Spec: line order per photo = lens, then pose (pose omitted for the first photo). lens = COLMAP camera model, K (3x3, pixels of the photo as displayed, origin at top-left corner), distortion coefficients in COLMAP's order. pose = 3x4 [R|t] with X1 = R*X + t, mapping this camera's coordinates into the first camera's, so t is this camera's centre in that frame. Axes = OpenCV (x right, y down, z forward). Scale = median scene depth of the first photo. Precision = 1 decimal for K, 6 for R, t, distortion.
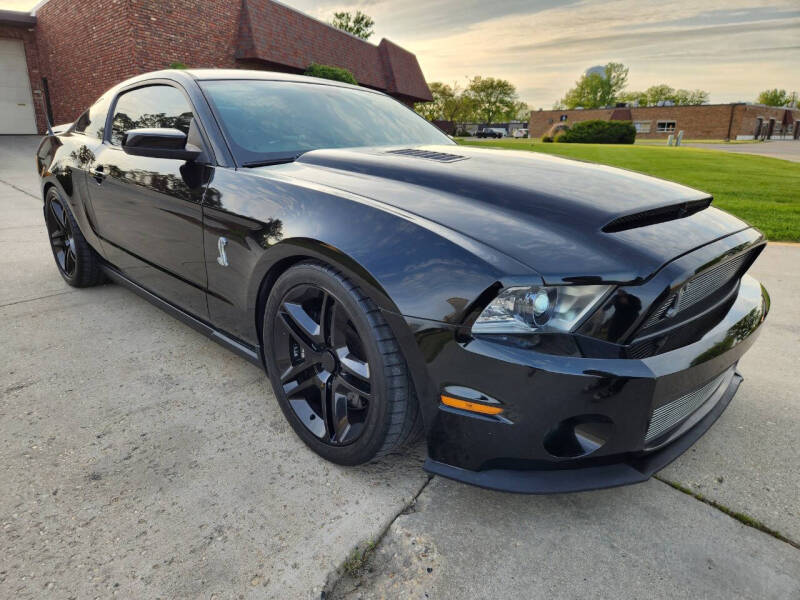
lens RADIAL K [[535.9, 0, 394.4], [0, 535.9, 297.4], [0, 0, 1]] dist [0.061790, -0.051118]
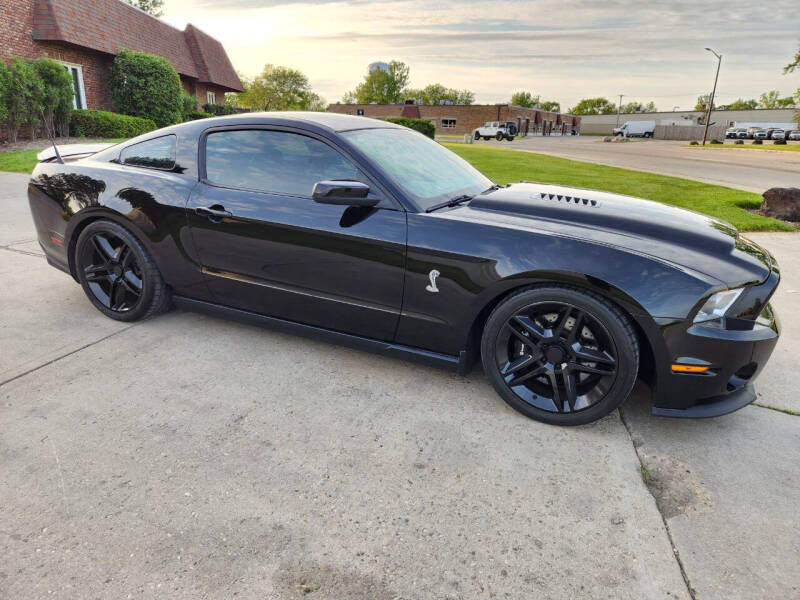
lens RADIAL K [[535.9, 0, 398.9], [0, 535.9, 295.0], [0, 0, 1]] dist [0.061790, -0.051118]
pose [[0.930052, -0.091511, 0.355849, -0.552070], [0.086342, 0.995801, 0.030416, -0.063667], [-0.357138, 0.002437, 0.934048, -0.092524]]
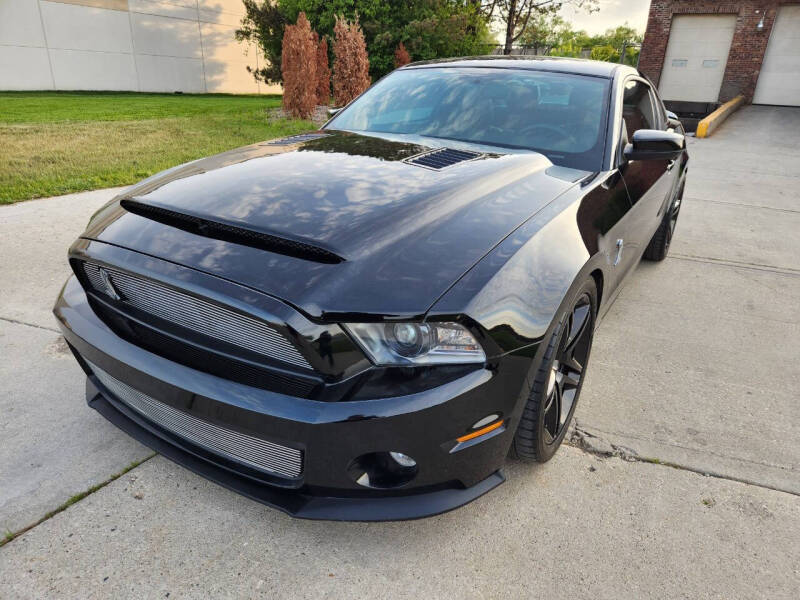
lens RADIAL K [[535.9, 0, 402.3], [0, 535.9, 301.0], [0, 0, 1]] dist [0.061790, -0.051118]
pose [[0.246151, 0.370347, -0.895686, 0.805367], [-0.320664, 0.903196, 0.285328, -0.226159], [0.914650, 0.216981, 0.341079, 0.567635]]
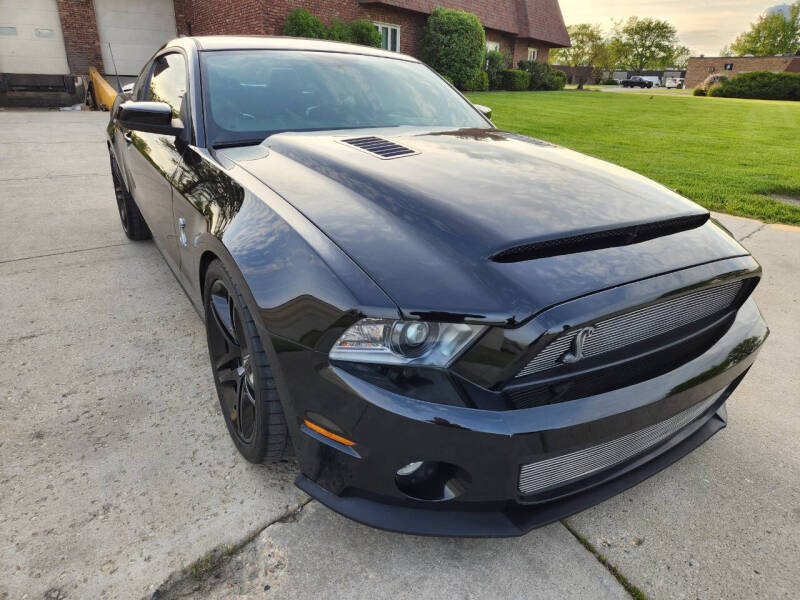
lens RADIAL K [[535.9, 0, 407.2], [0, 535.9, 295.1], [0, 0, 1]] dist [0.061790, -0.051118]
pose [[0.976628, 0.099024, -0.190765, 0.197973], [-0.082331, 0.992205, 0.093545, -0.064440], [0.198541, -0.075652, 0.977168, 0.048713]]
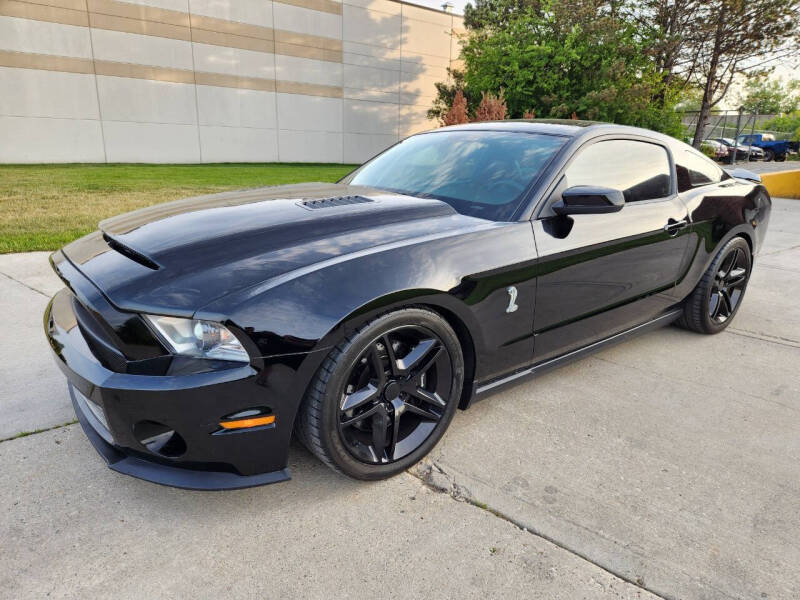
lens RADIAL K [[535.9, 0, 411.2], [0, 535.9, 311.2], [0, 0, 1]] dist [0.061790, -0.051118]
pose [[-0.108536, 0.282694, -0.953050, 0.914817], [-0.316855, 0.898872, 0.302708, -0.331921], [0.942244, 0.334833, -0.007987, 0.939853]]
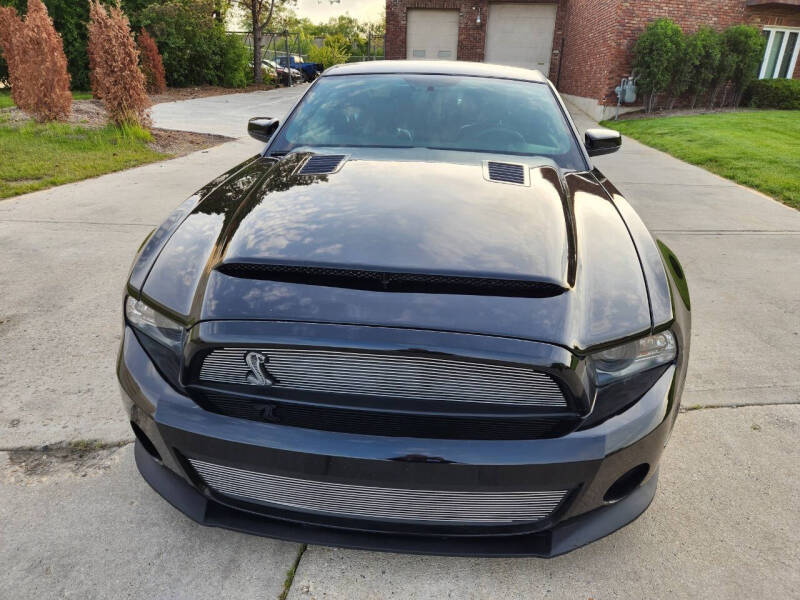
lens RADIAL K [[535.9, 0, 407.7], [0, 535.9, 304.9], [0, 0, 1]] dist [0.061790, -0.051118]
pose [[0.644598, 0.305664, -0.700759, 0.612604], [-0.243522, 0.950945, 0.190788, -0.156060], [0.724700, 0.047669, 0.687414, 0.273755]]
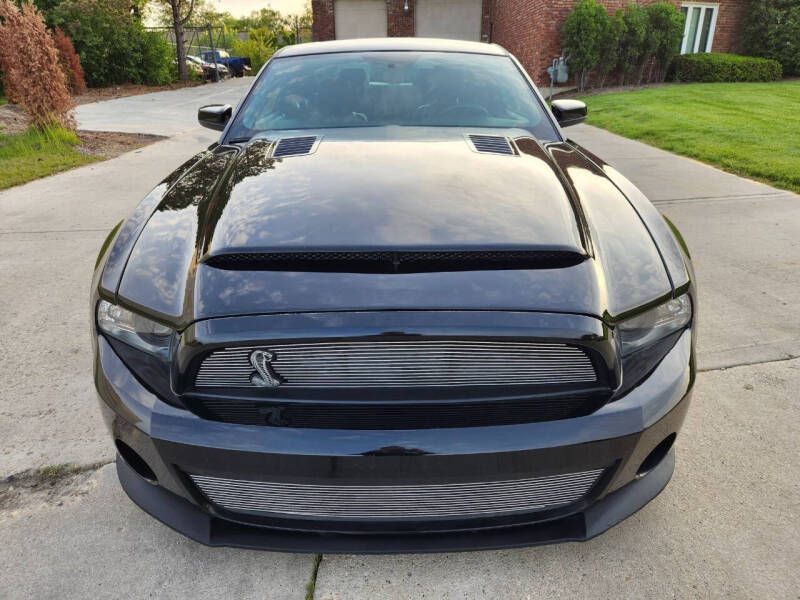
lens RADIAL K [[535.9, 0, 395.6], [0, 535.9, 302.2], [0, 0, 1]] dist [0.061790, -0.051118]
pose [[0.717853, 0.261323, -0.645289, 0.556565], [-0.185728, 0.965172, 0.184253, -0.132119], [0.670964, -0.012419, 0.741386, 0.261685]]
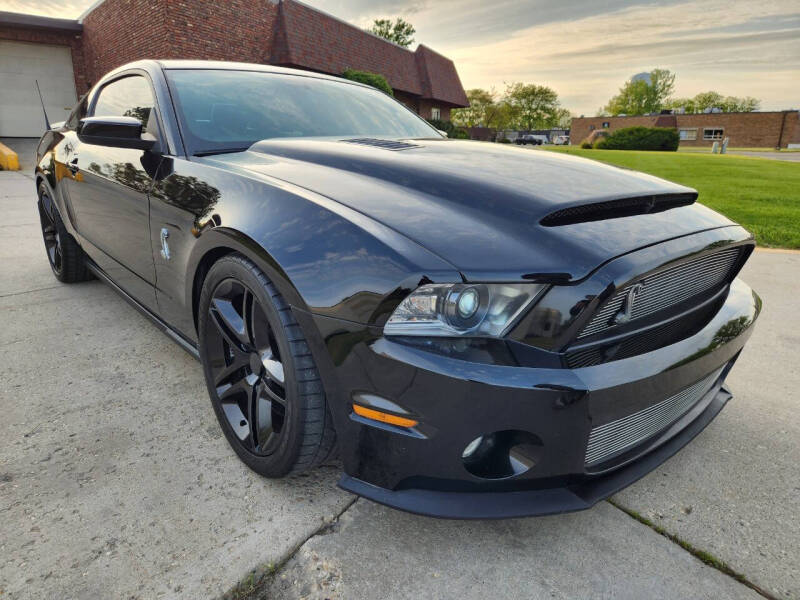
lens RADIAL K [[535.9, 0, 400.6], [0, 535.9, 296.4], [0, 0, 1]] dist [0.061790, -0.051118]
pose [[0.998126, 0.022104, -0.057064, 0.097927], [-0.022858, 0.999659, -0.012598, 0.005977], [0.056766, 0.013879, 0.998291, 0.049781]]
